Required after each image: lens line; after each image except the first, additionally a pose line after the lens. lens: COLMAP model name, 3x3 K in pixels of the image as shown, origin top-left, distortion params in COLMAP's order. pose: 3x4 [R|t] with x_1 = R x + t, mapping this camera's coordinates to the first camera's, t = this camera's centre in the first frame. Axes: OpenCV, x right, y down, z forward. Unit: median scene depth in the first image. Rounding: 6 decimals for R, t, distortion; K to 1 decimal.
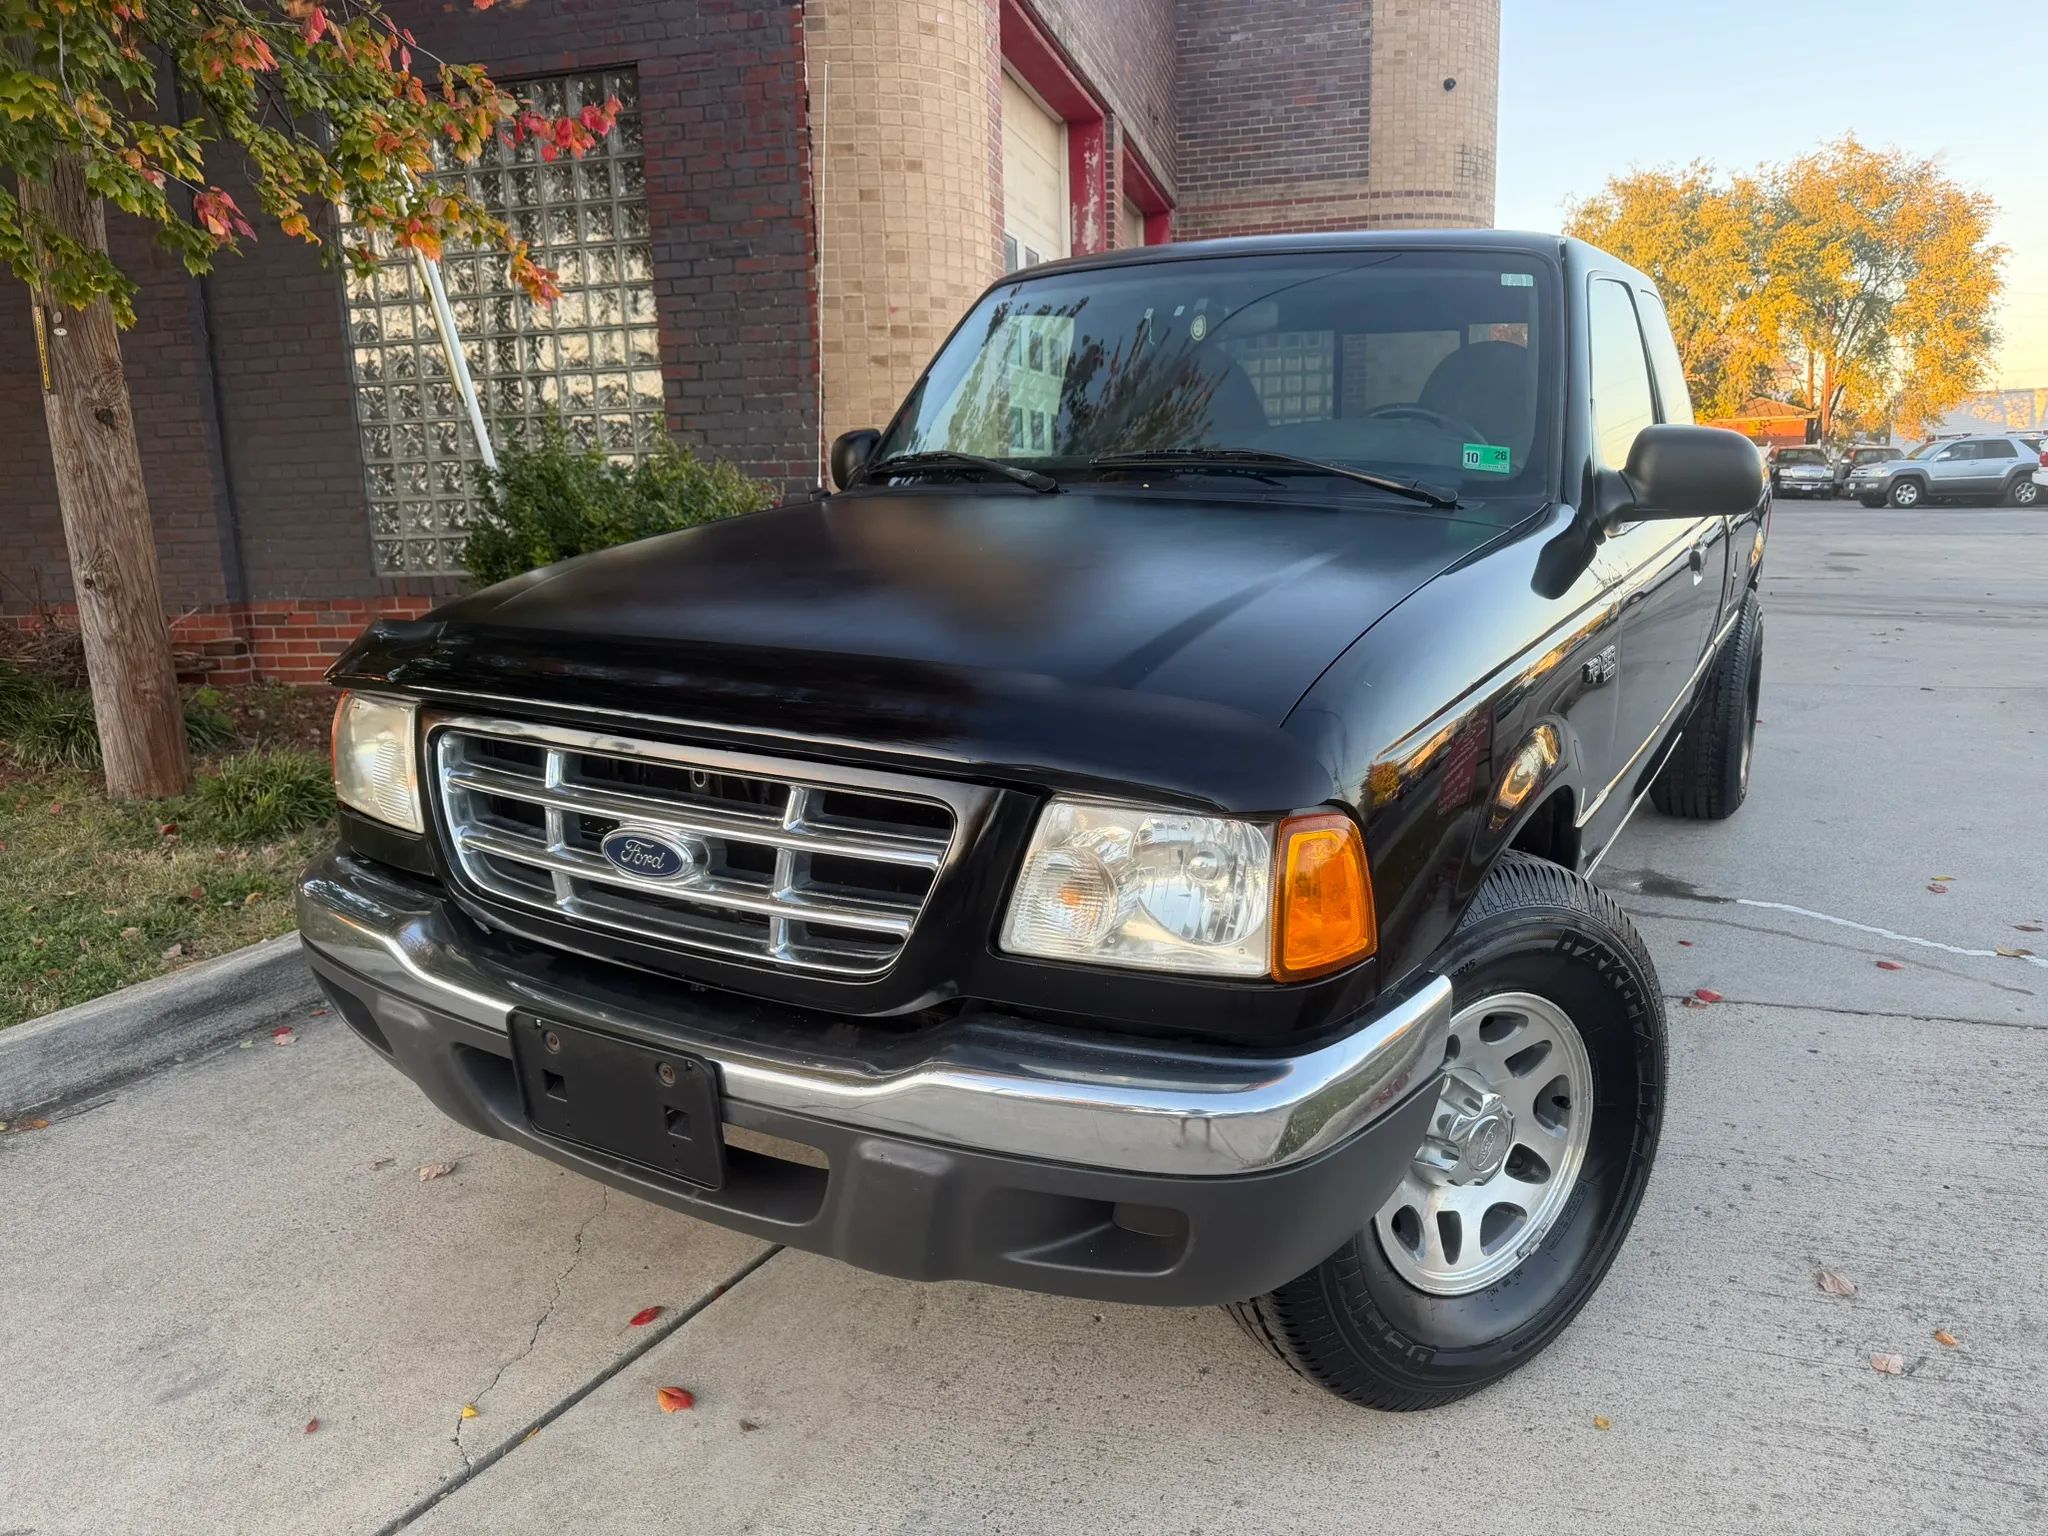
lens RADIAL K [[1462.9, 0, 1065.6], [0, 1462.9, 768.7], [0, 0, 1]] dist [0.002019, -0.006884]
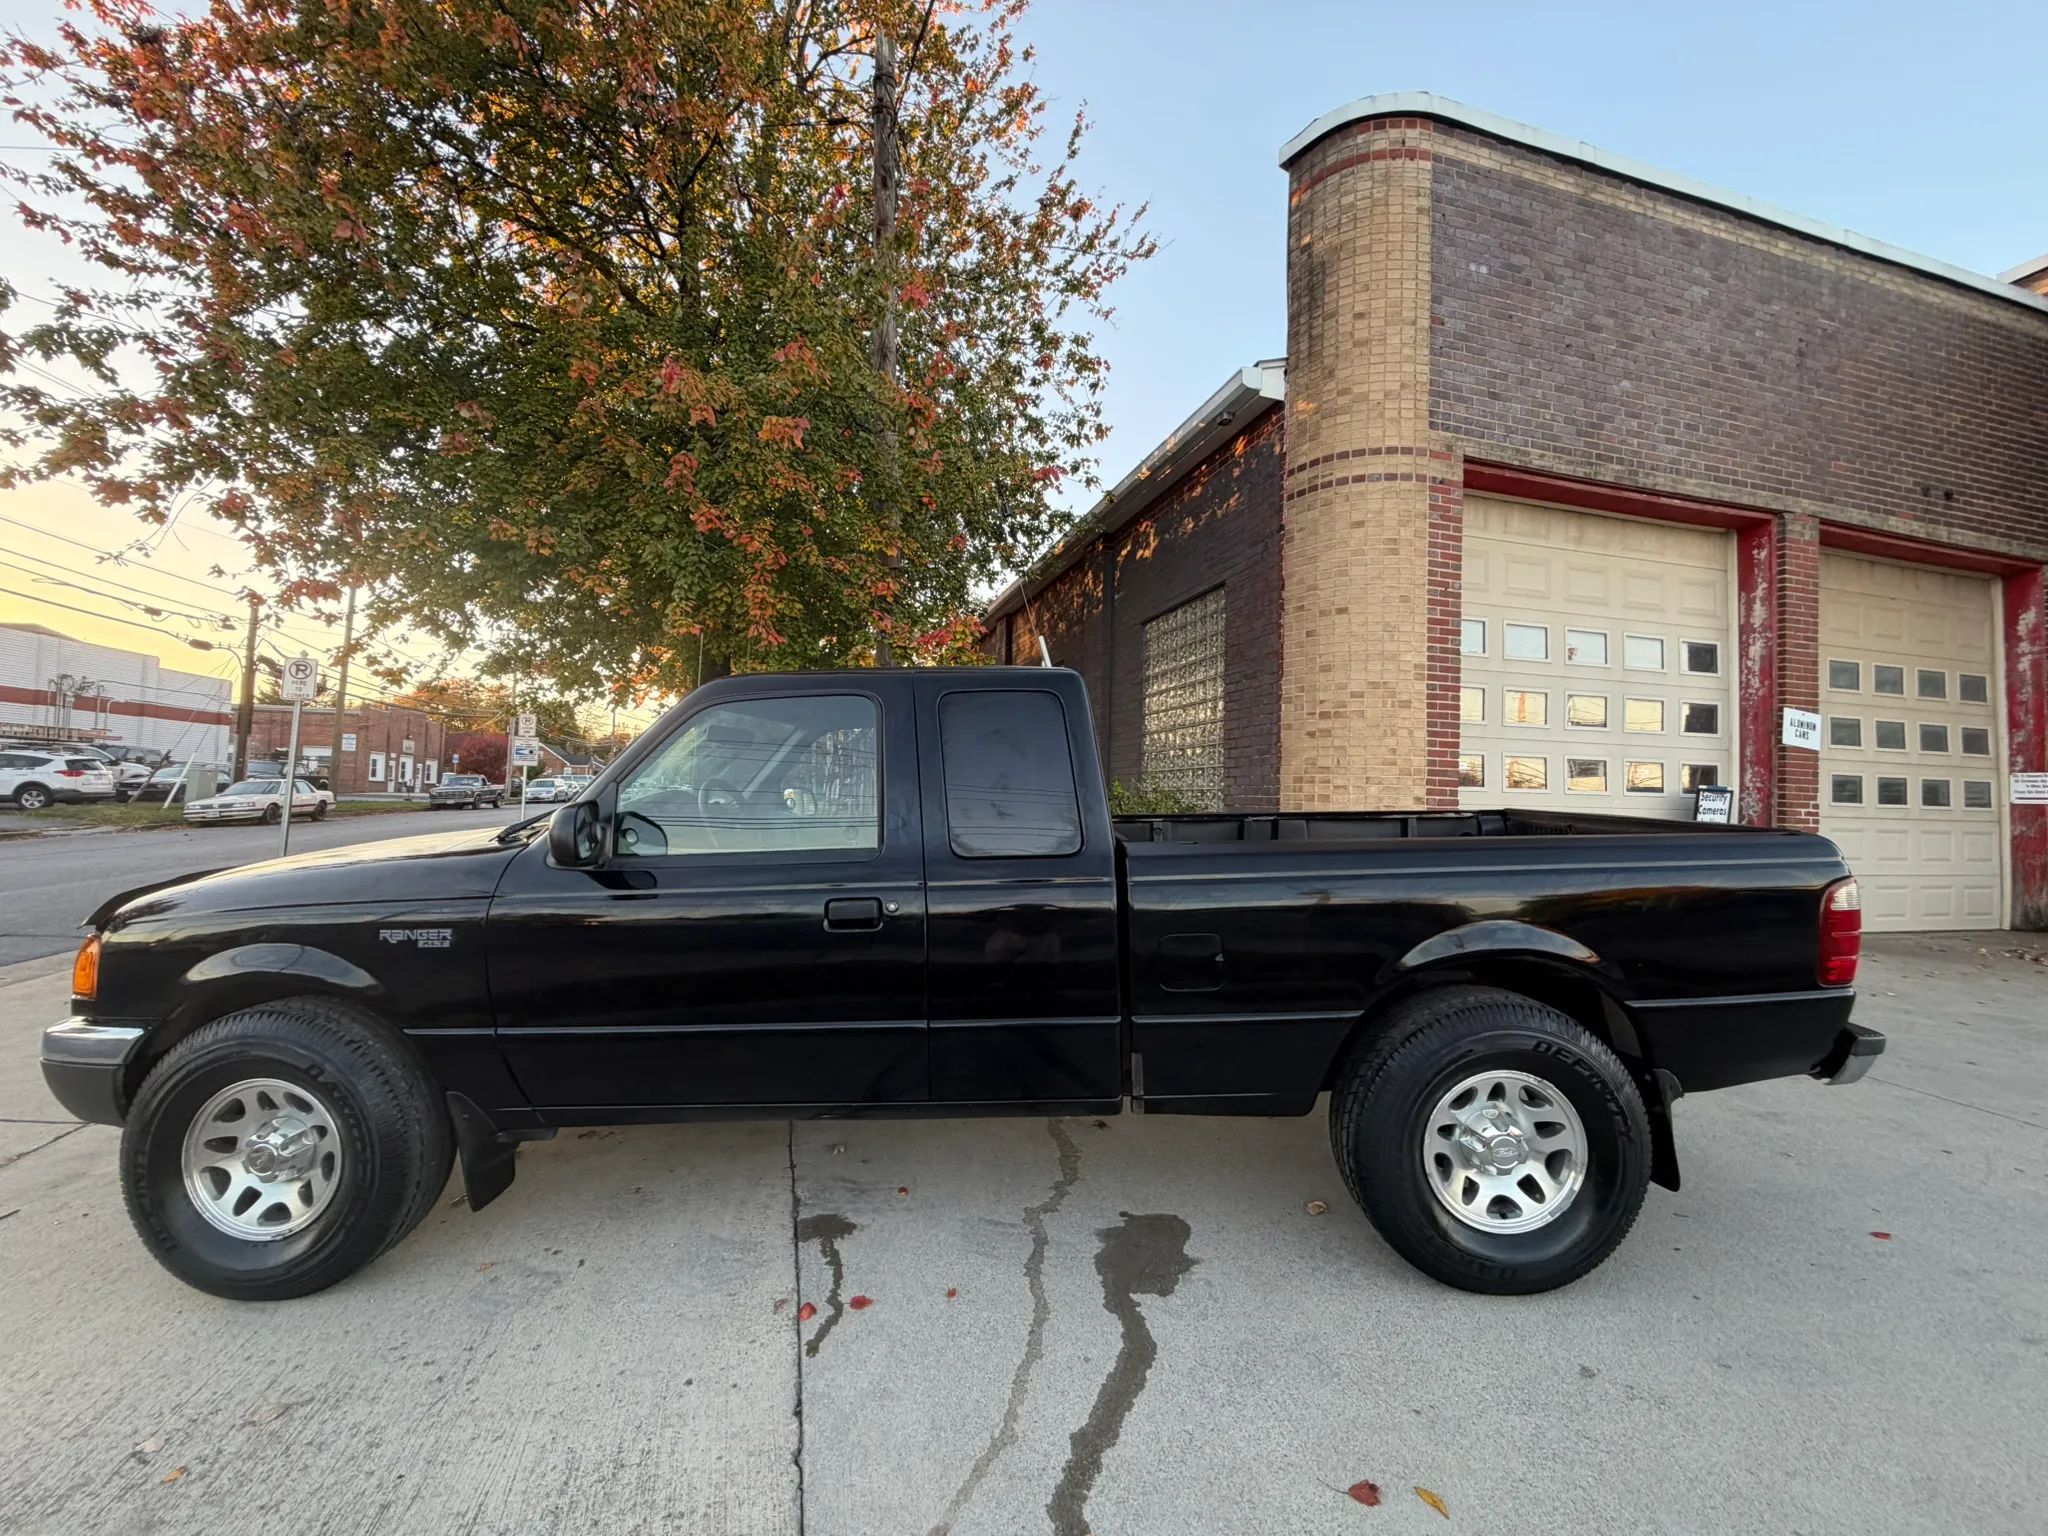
lens RADIAL K [[817.4, 0, 1024.0], [0, 817.4, 768.0], [0, 0, 1]] dist [0.000319, 0.003482]
pose [[0.477317, 0.007912, -0.878695, 0.432882], [-0.204117, 0.973606, -0.102112, -0.085825], [0.854696, 0.228097, 0.466334, 0.314255]]
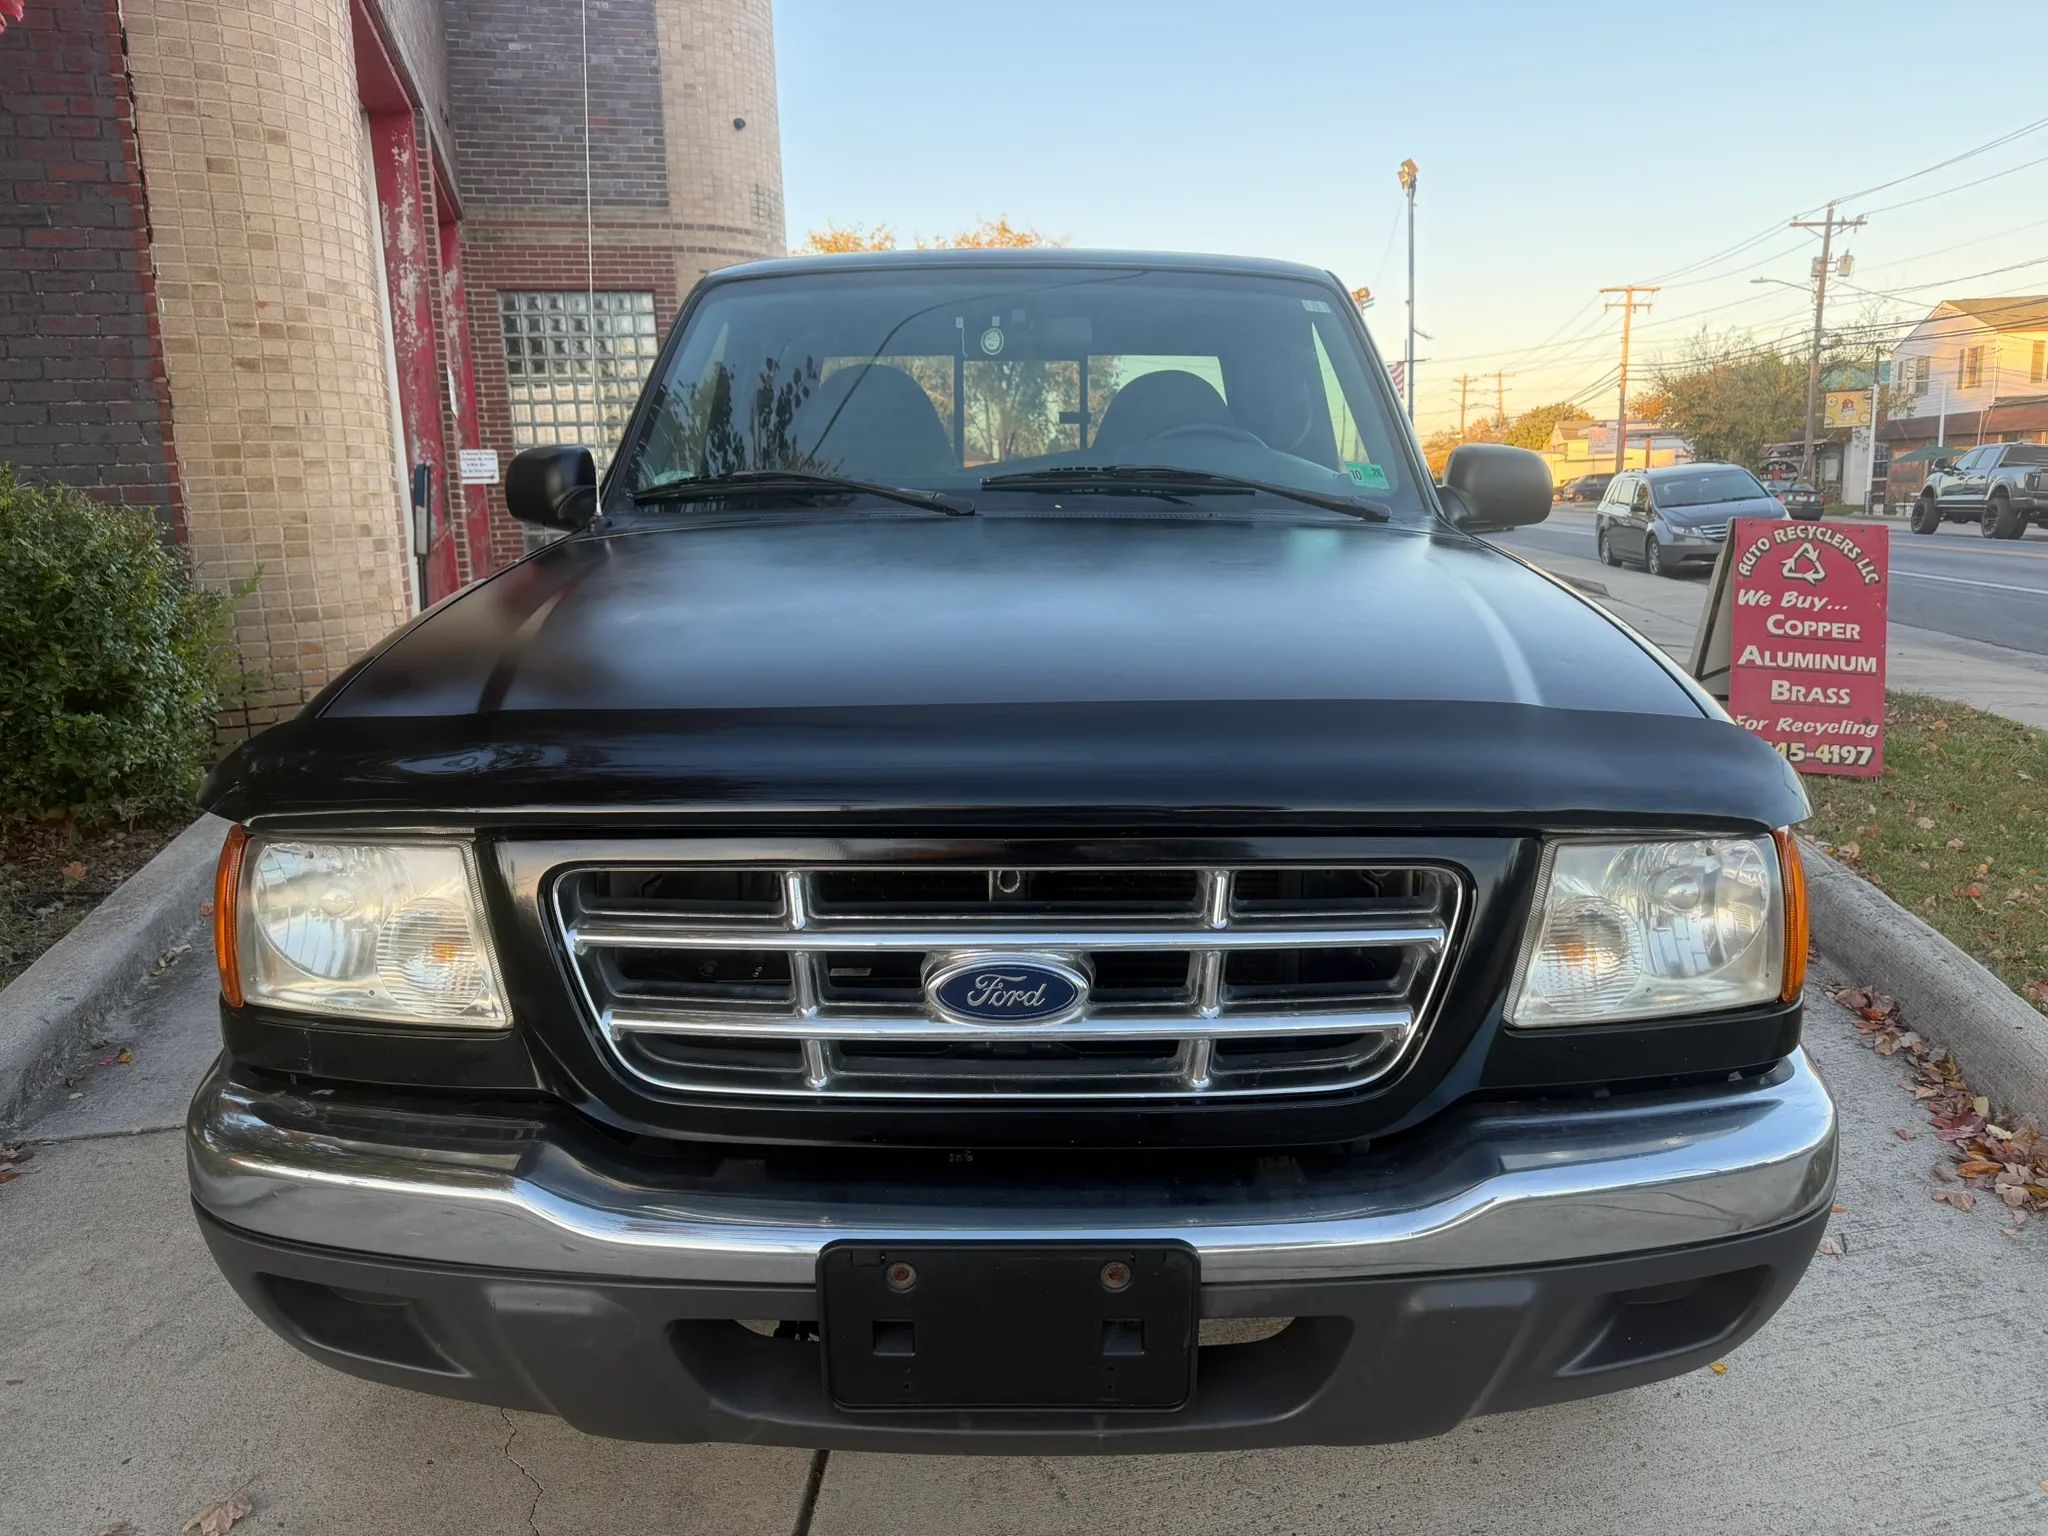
lens RADIAL K [[1416.5, 0, 1024.0], [0, 1416.5, 768.0], [0, 0, 1]] dist [0.047068, -0.051071]
pose [[0.879709, -0.087947, 0.467308, -0.124538], [0.095965, 0.995362, 0.006671, -0.011692], [-0.465728, 0.038977, 0.884069, 0.071994]]
